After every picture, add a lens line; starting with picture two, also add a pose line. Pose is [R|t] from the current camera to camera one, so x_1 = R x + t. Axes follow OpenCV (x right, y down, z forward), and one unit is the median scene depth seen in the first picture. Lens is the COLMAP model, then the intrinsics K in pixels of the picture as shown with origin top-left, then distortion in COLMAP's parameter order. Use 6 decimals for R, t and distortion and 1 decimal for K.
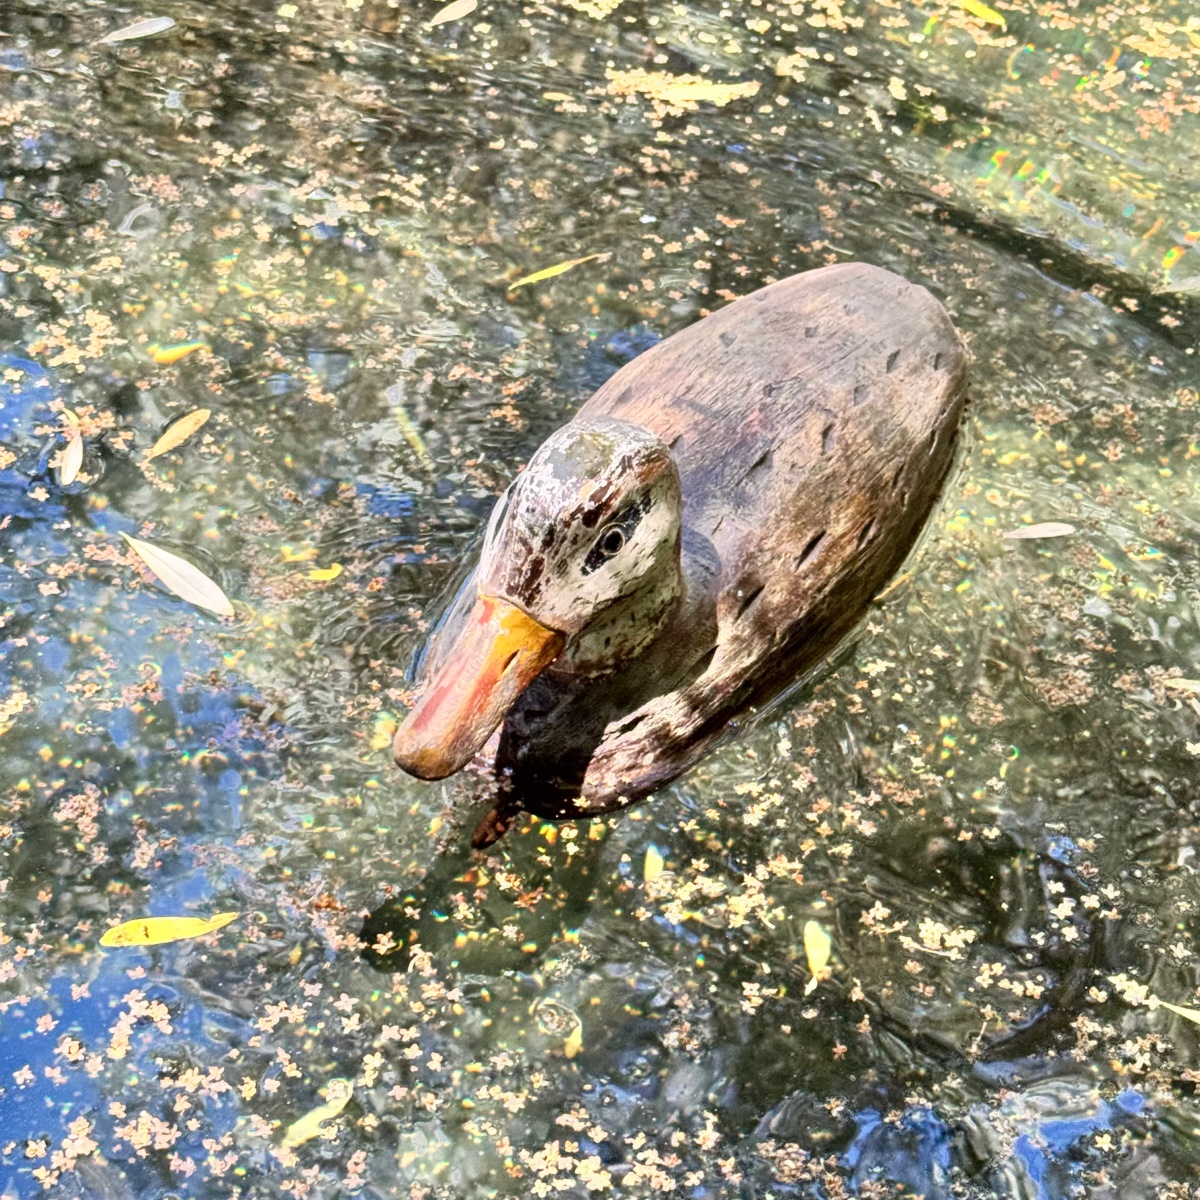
lens RADIAL K [[2886.1, 0, 600.0], [0, 2886.1, 600.0], [0, 0, 1]] dist [0.080757, -0.015900]
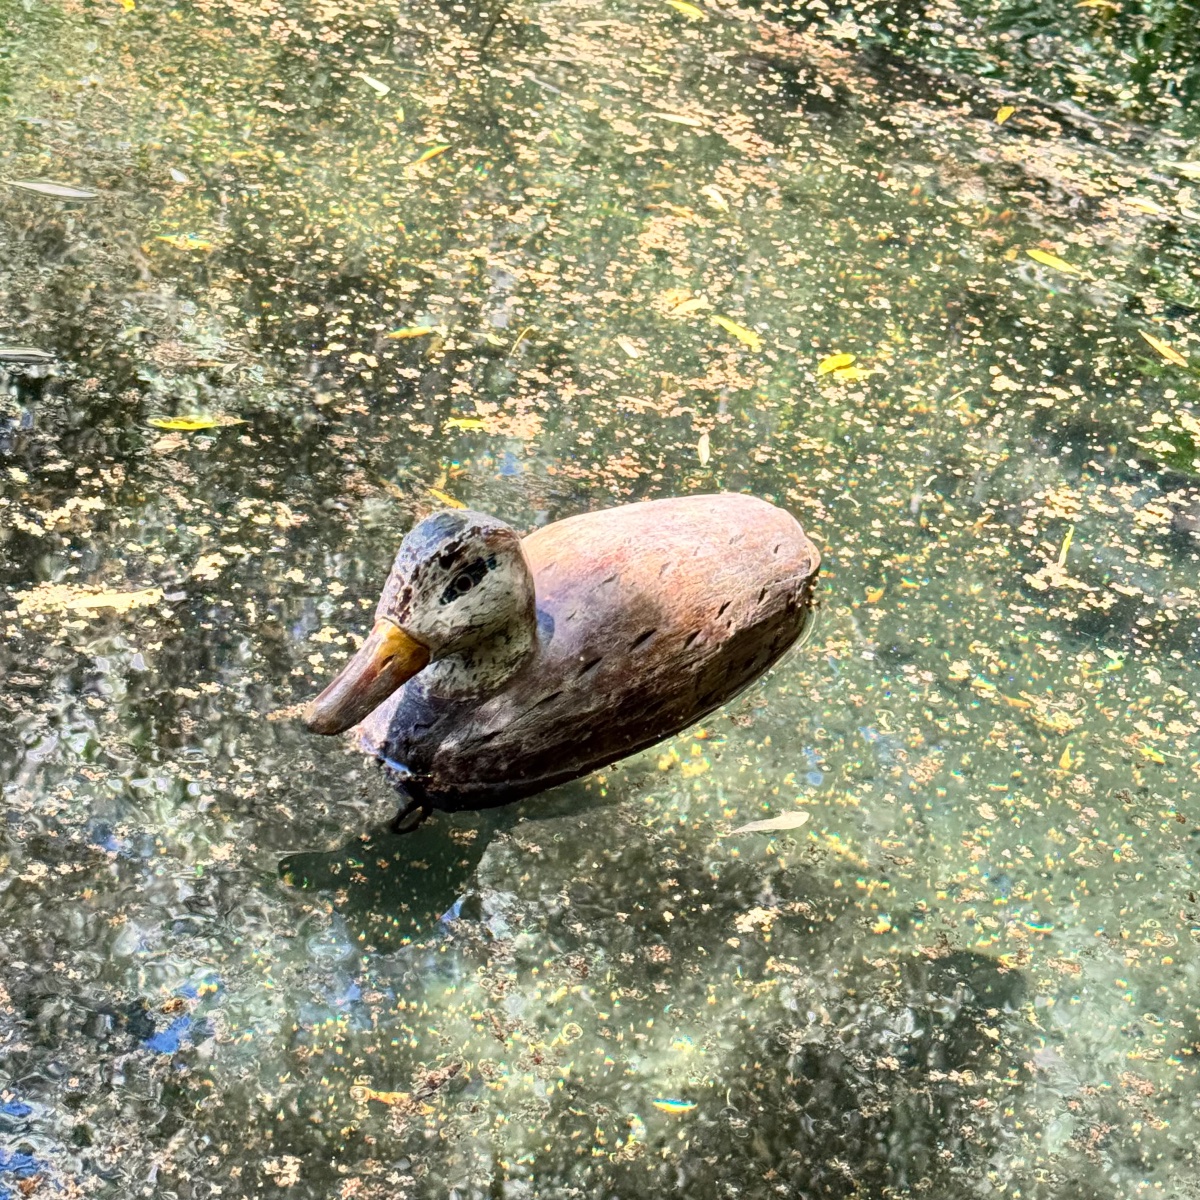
lens RADIAL K [[2886.1, 0, 600.0], [0, 2886.1, 600.0], [0, 0, 1]] dist [0.080757, -0.015900]
pose [[0.991667, 0.006403, -0.128668, 0.257695], [-0.038089, 0.968686, -0.245349, 0.339321], [0.123068, 0.248205, 0.960858, -0.372017]]
